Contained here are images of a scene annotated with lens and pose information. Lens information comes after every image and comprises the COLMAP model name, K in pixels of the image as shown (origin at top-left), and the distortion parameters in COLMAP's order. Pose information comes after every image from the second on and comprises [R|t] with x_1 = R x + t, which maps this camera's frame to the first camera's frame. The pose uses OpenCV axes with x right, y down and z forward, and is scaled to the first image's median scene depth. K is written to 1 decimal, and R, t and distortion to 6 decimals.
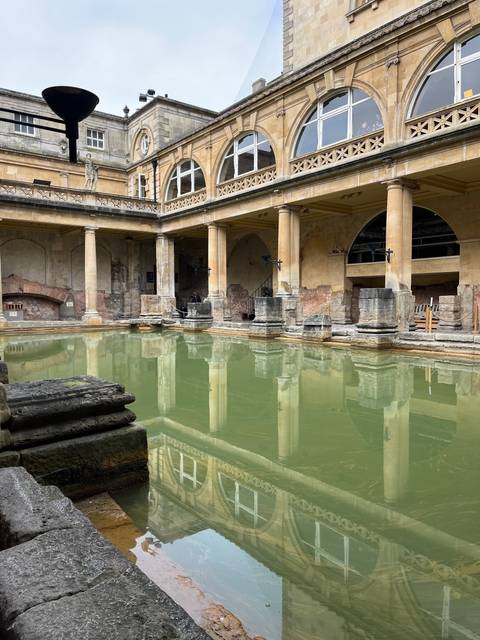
lens RADIAL K [[490.1, 0, 239.3], [0, 490.1, 325.2], [0, 0, 1]] dist [0.011063, -0.002287]
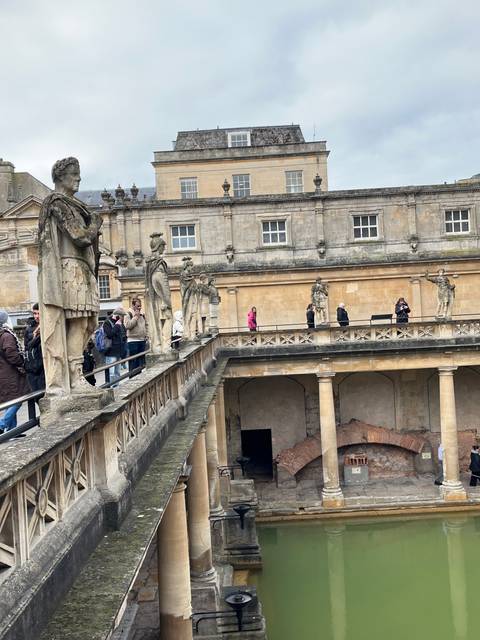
lens RADIAL K [[685.0, 0, 243.6], [0, 685.0, 322.2], [0, 0, 1]] dist [0.081941, 0.000000]
pose [[0.794930, -0.030635, -0.605927, 0.078137], [0.018250, 0.999480, -0.026590, -0.226095], [0.606426, 0.010079, 0.795076, -0.007695]]
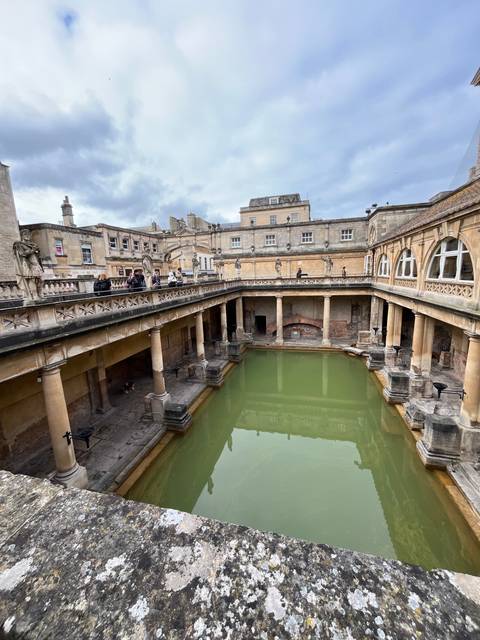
lens RADIAL K [[259.9, 0, 239.7], [0, 259.9, 317.0], [0, 0, 1]] dist [0.000574, 0.000028]
pose [[0.610903, 0.116319, -0.783114, 0.252593], [-0.009587, 0.990163, 0.139593, -0.233800], [0.791648, -0.077770, 0.606008, 0.125996]]
